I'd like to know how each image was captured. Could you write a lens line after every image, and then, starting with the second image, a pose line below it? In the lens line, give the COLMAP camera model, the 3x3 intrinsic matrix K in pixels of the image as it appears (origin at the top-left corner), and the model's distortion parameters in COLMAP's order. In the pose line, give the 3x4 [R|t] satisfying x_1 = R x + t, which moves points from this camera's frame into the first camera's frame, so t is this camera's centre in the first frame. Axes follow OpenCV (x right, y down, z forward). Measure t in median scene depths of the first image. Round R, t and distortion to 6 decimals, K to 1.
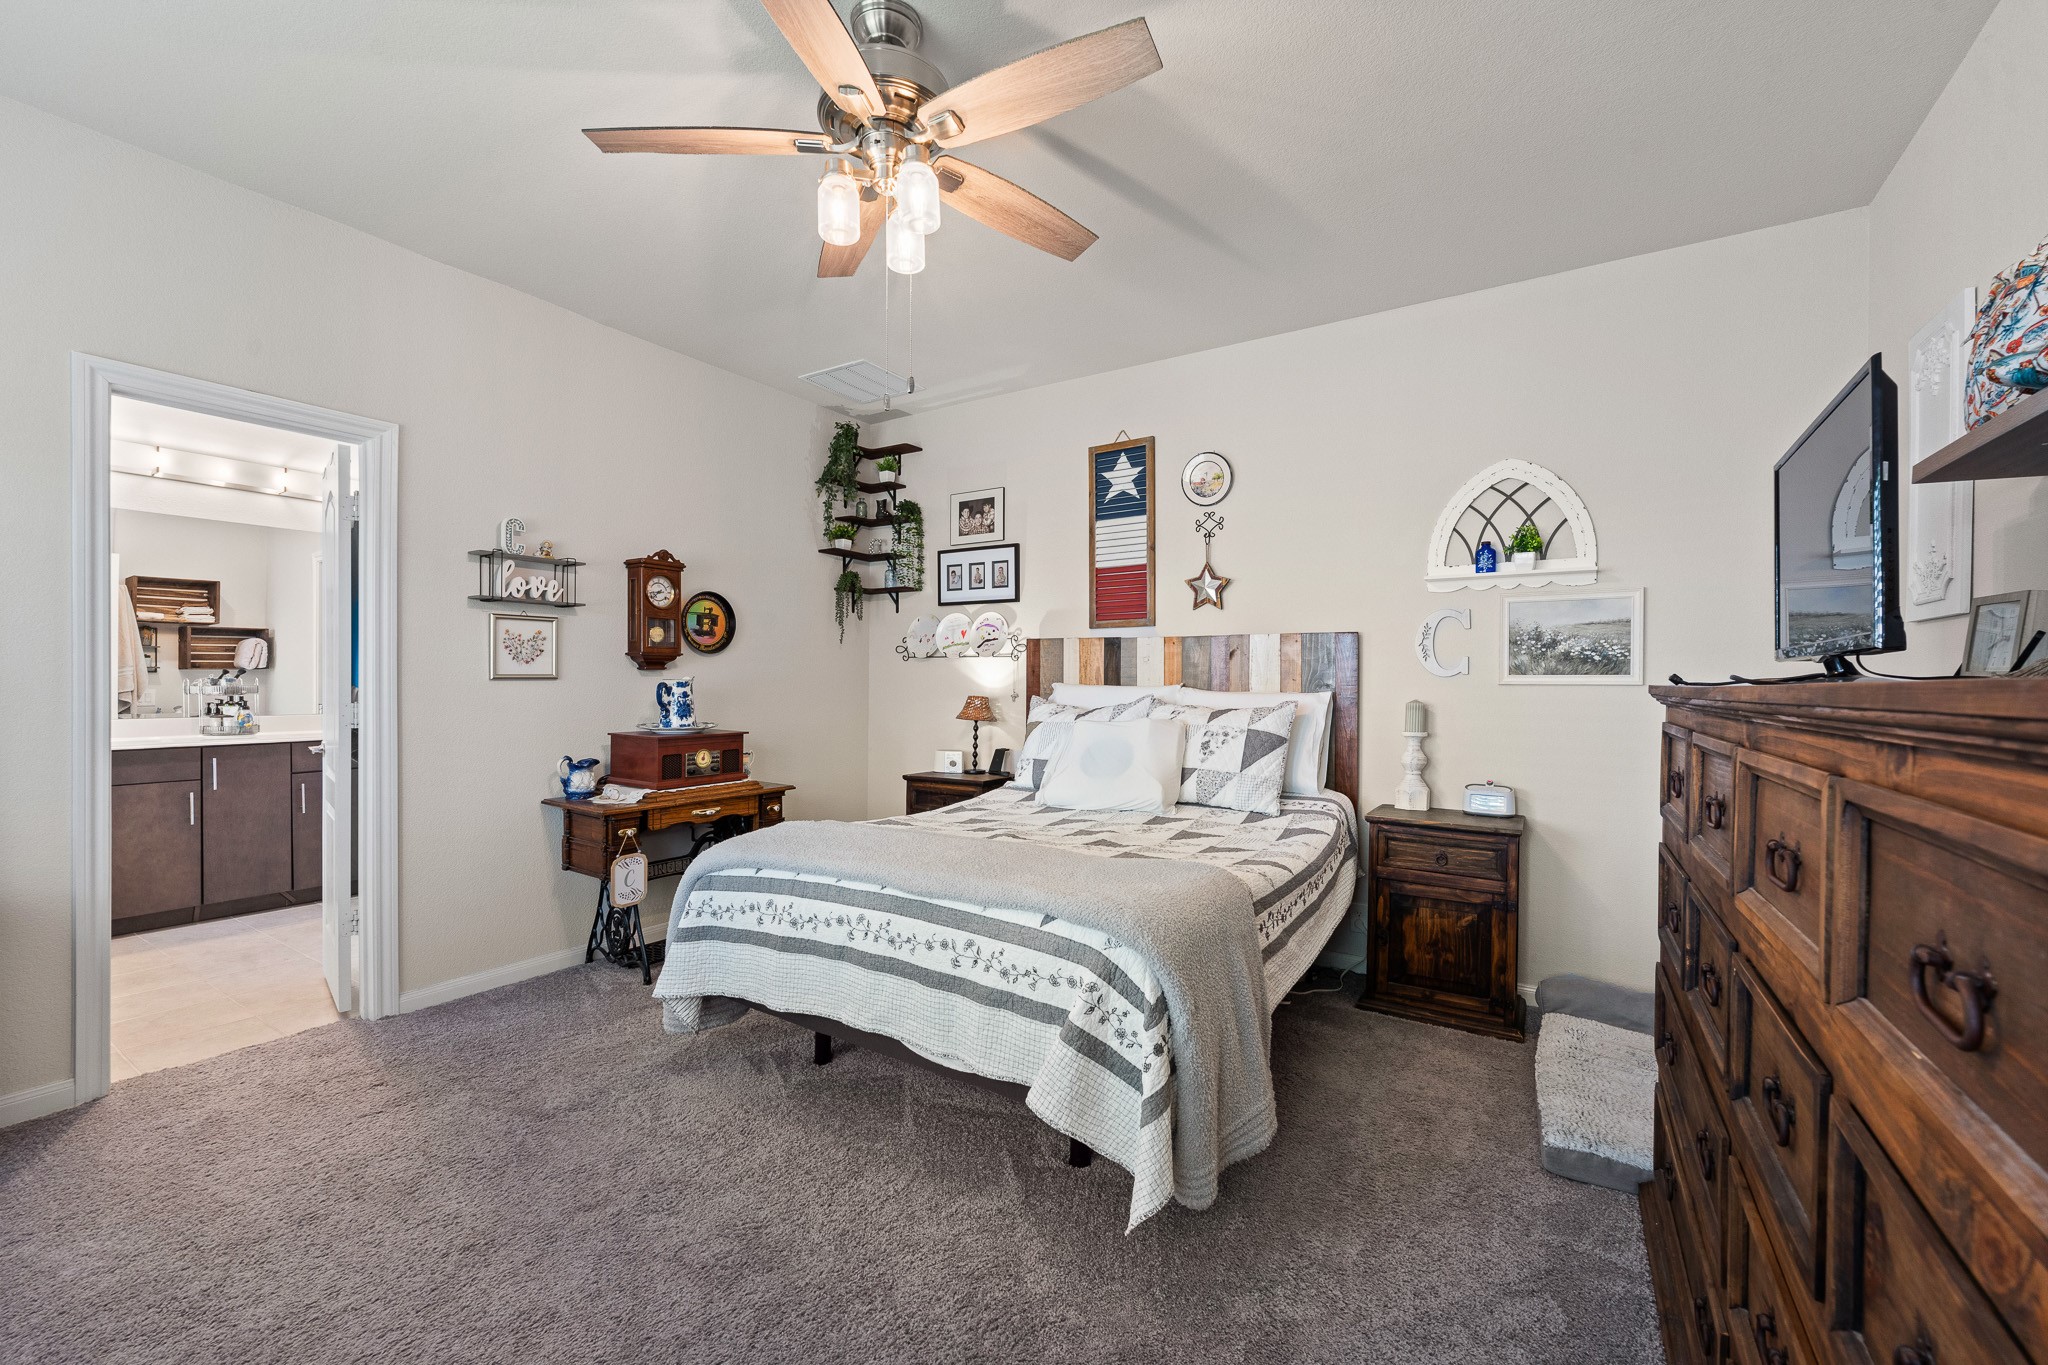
lens RADIAL K [[836.5, 0, 1029.9], [0, 836.5, 674.2], [0, 0, 1]] dist [-0.001122, 0.000841]
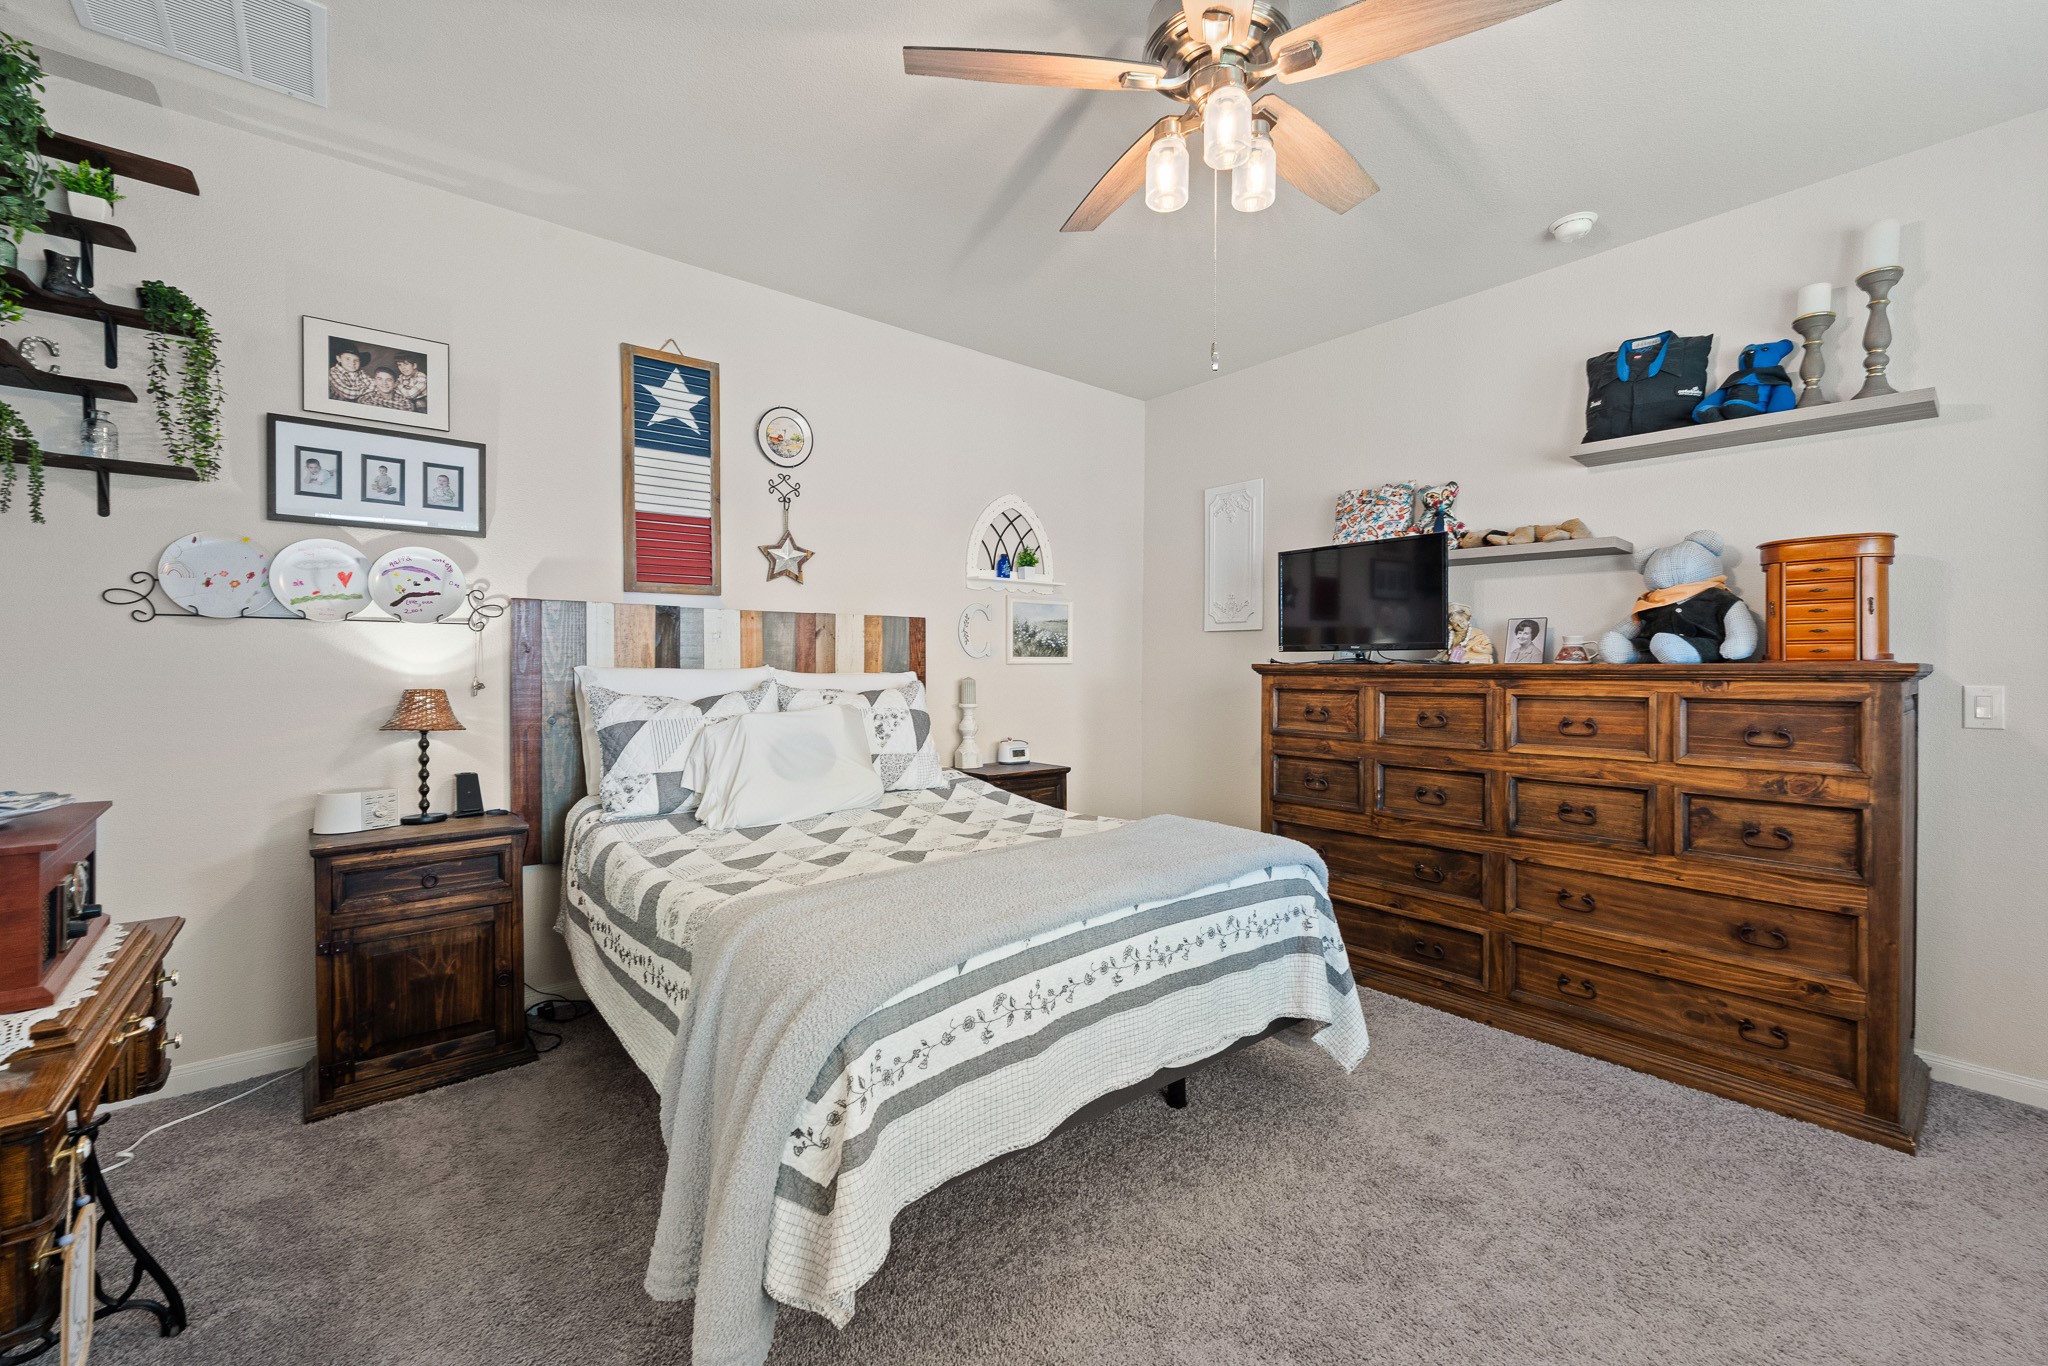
lens RADIAL K [[836.5, 0, 1029.9], [0, 836.5, 674.7], [0, 0, 1]] dist [-0.001122, 0.000841]
pose [[0.290664, -0.018948, 0.956638, -0.546029], [-0.006191, 0.999746, 0.021682, 0.000482], [-0.956805, -0.012225, 0.290473, 0.460167]]
